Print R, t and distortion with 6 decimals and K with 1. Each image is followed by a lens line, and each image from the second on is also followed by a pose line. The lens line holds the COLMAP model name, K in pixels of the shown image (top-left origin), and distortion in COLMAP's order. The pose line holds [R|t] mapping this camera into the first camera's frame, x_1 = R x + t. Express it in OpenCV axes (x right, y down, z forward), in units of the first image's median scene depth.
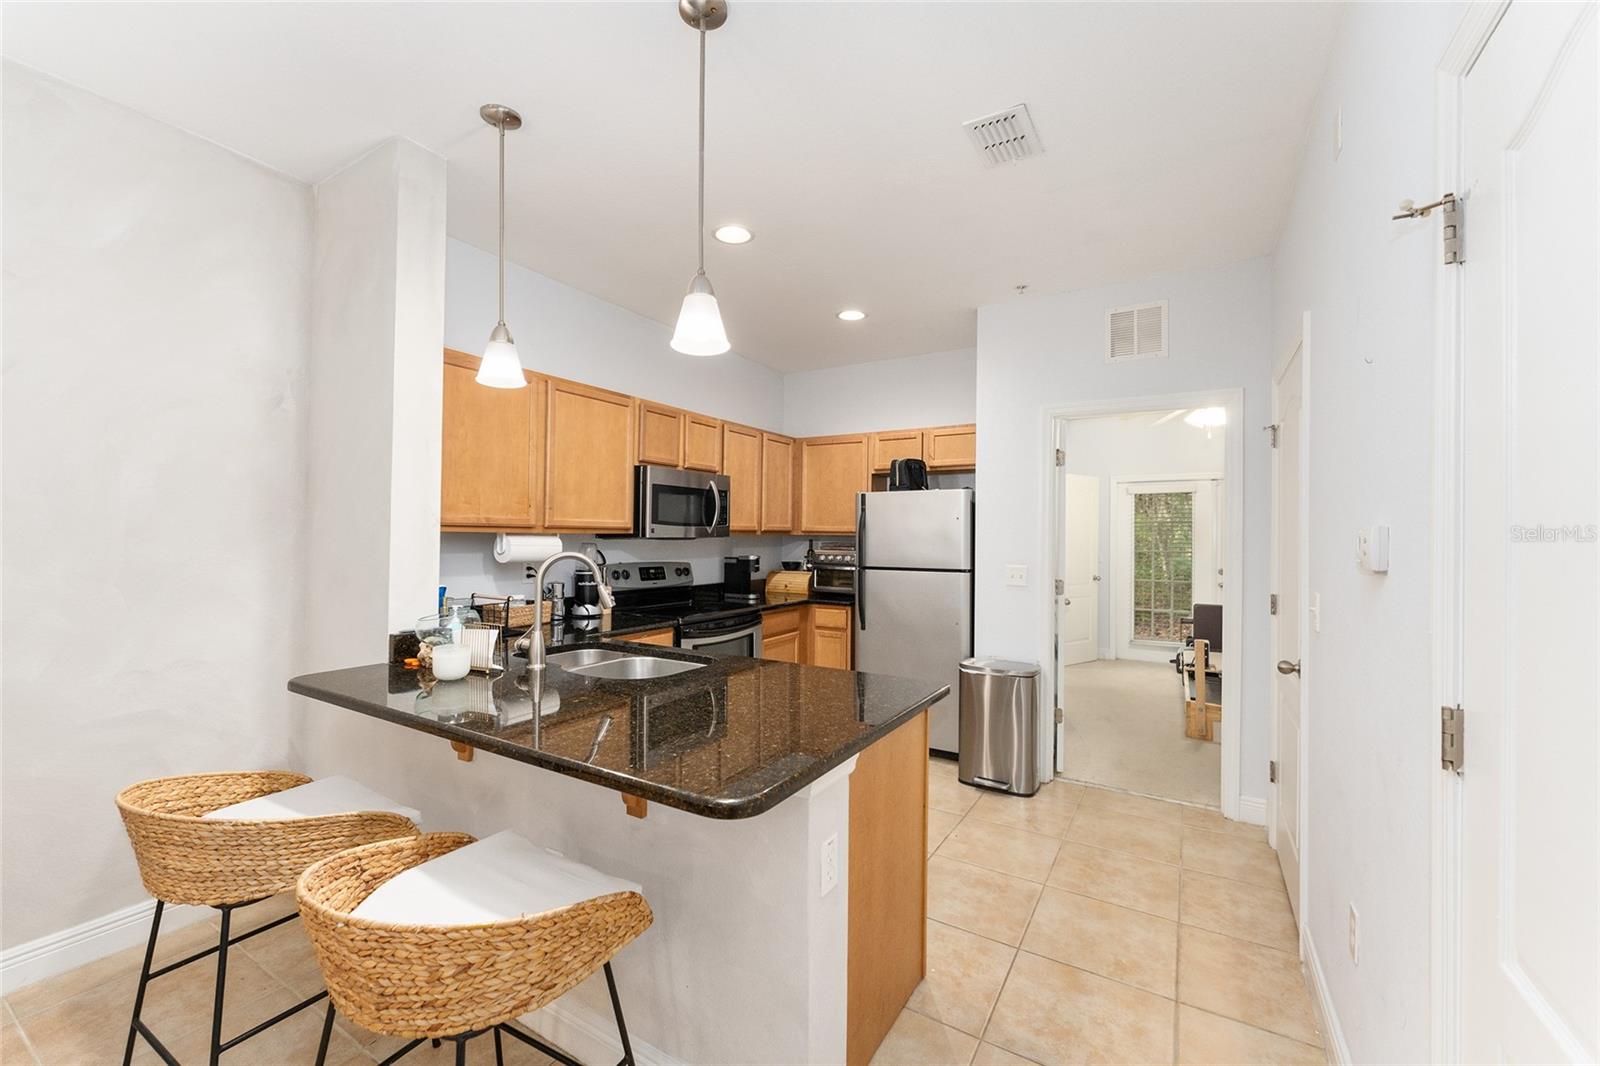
lens RADIAL K [[642.8, 0, 799.4], [0, 642.8, 529.9], [0, 0, 1]] dist [-0.001388, -0.000132]
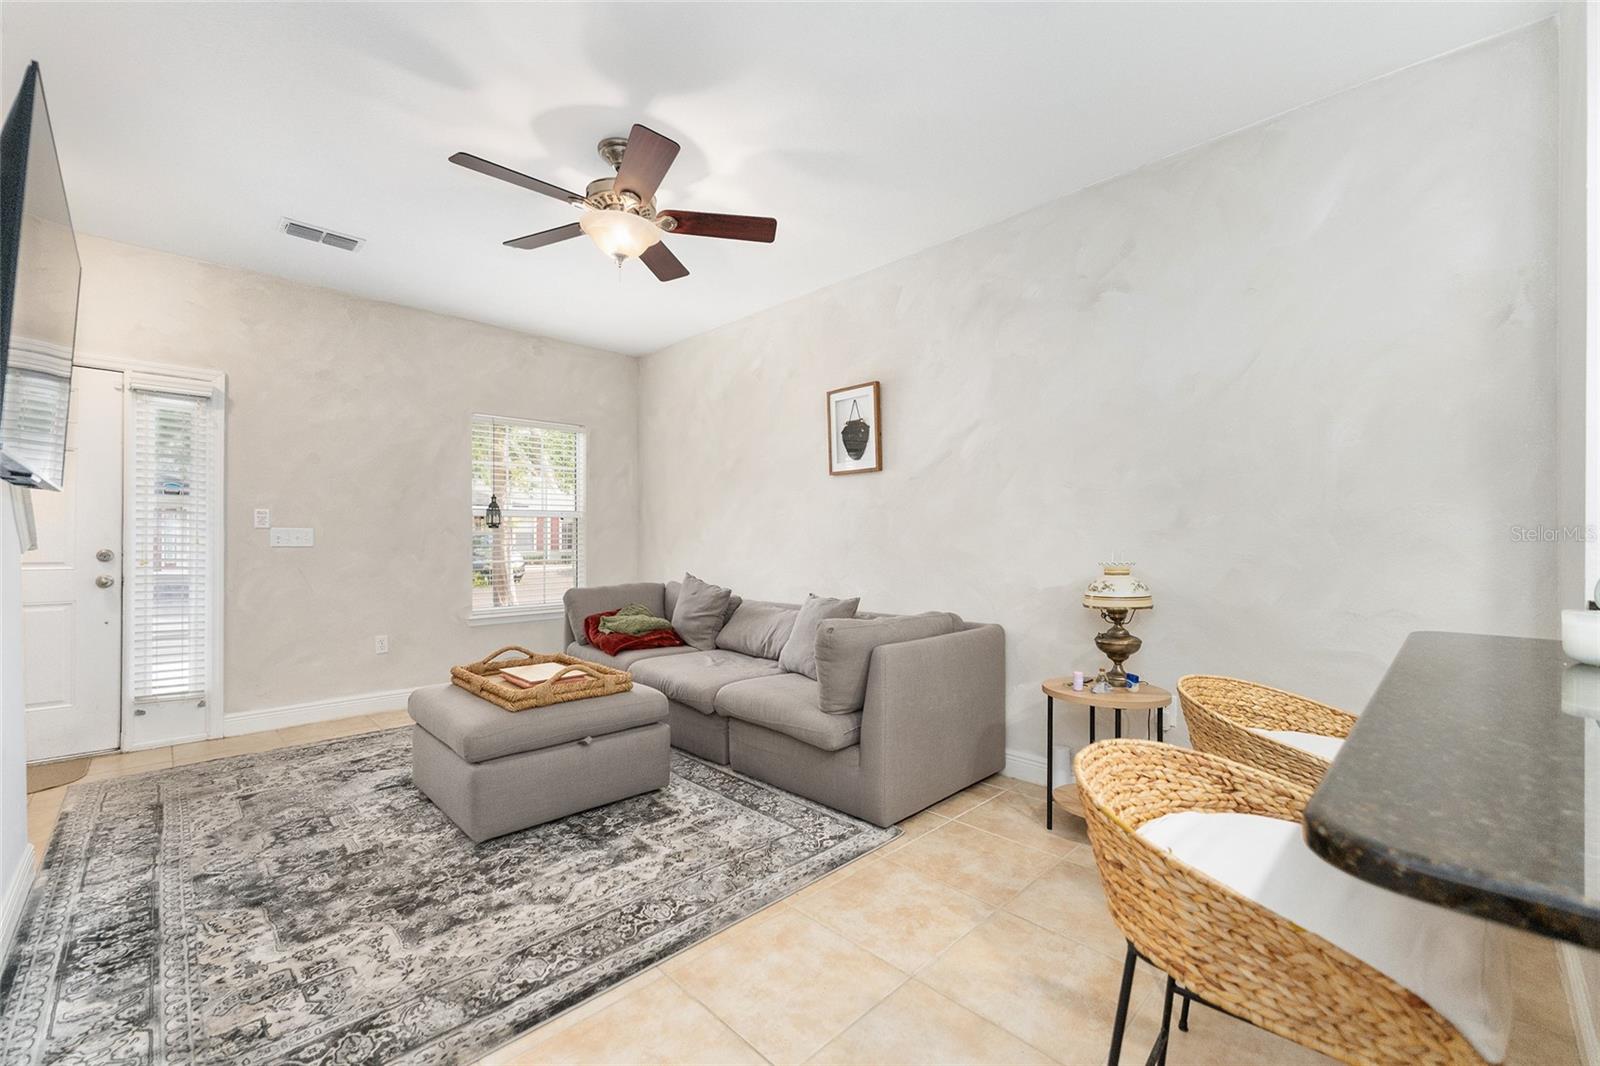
lens RADIAL K [[651.0, 0, 794.6], [0, 651.0, 536.1], [0, 0, 1]] dist [0.000004, -0.000017]
pose [[-0.253865, -0.017166, -0.967087, 0.142535], [0.002369, 0.999828, -0.018369, 0.063843], [0.967237, -0.006954, -0.253780, 0.221193]]
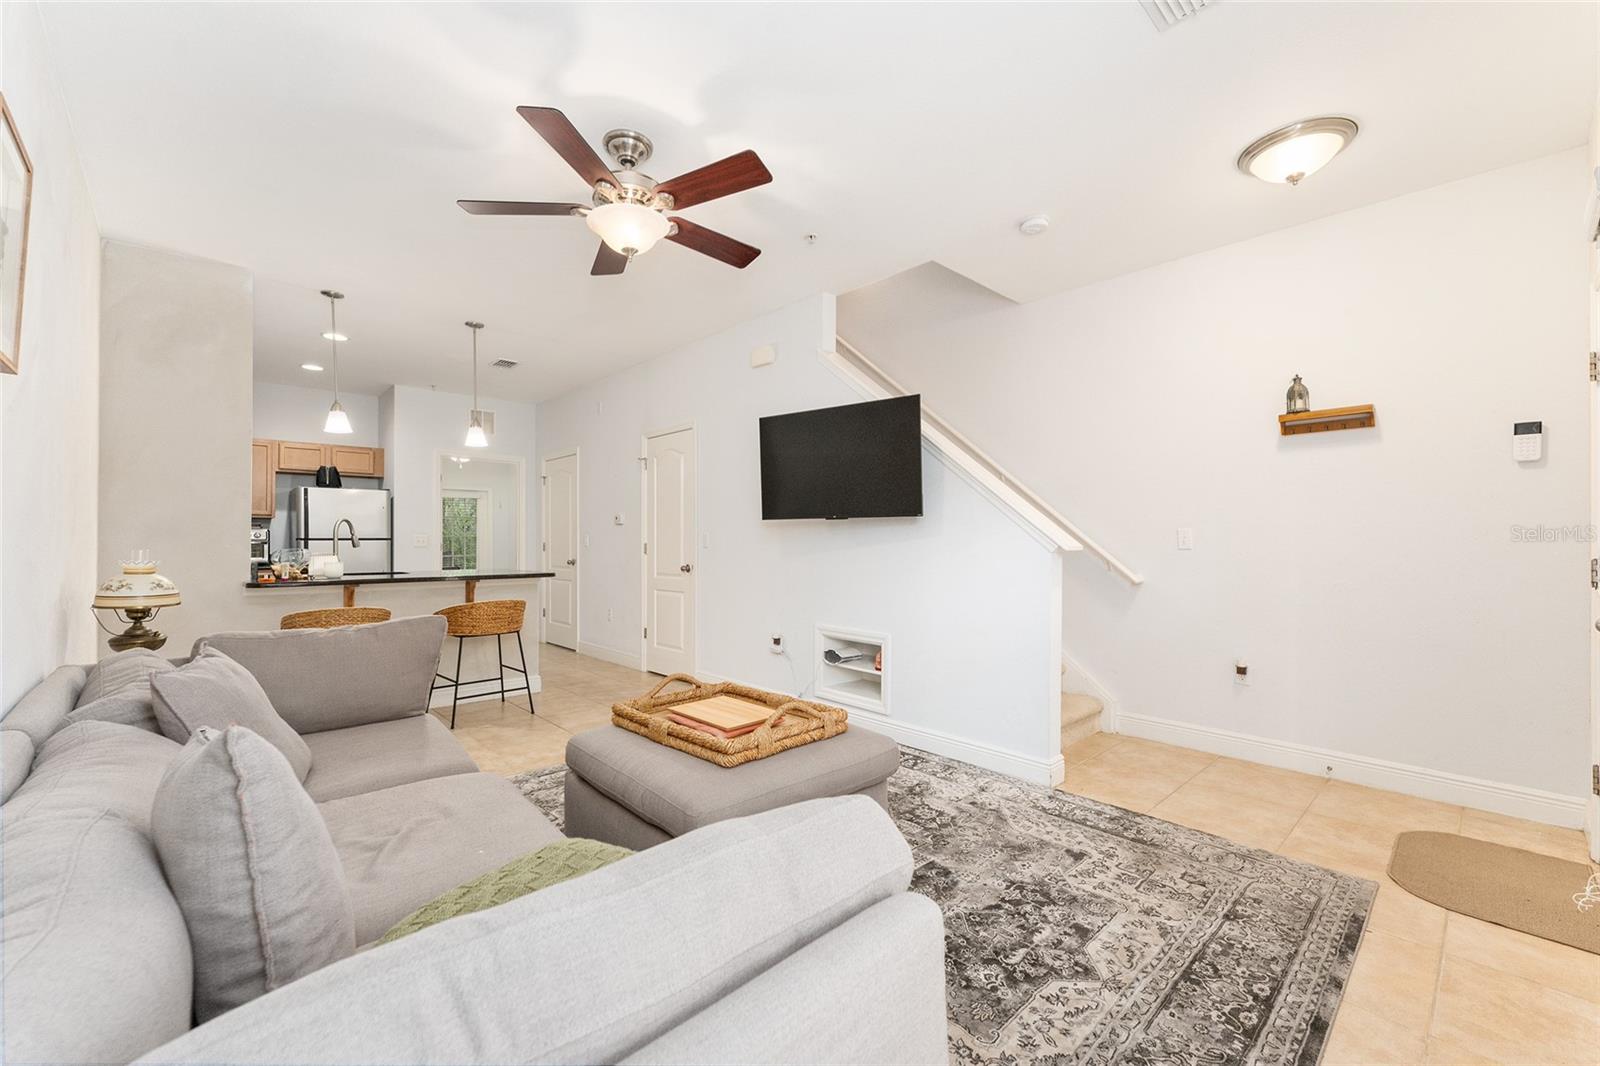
lens RADIAL K [[649.4, 0, 800.0], [0, 649.4, 533.0], [0, 0, 1]] dist [0.000077, -0.000530]
pose [[0.272564, 0.002000, 0.962135, -1.145935], [-0.005320, 0.999986, -0.000572, 0.045379], [-0.962123, -0.004963, 0.272571, -0.528295]]
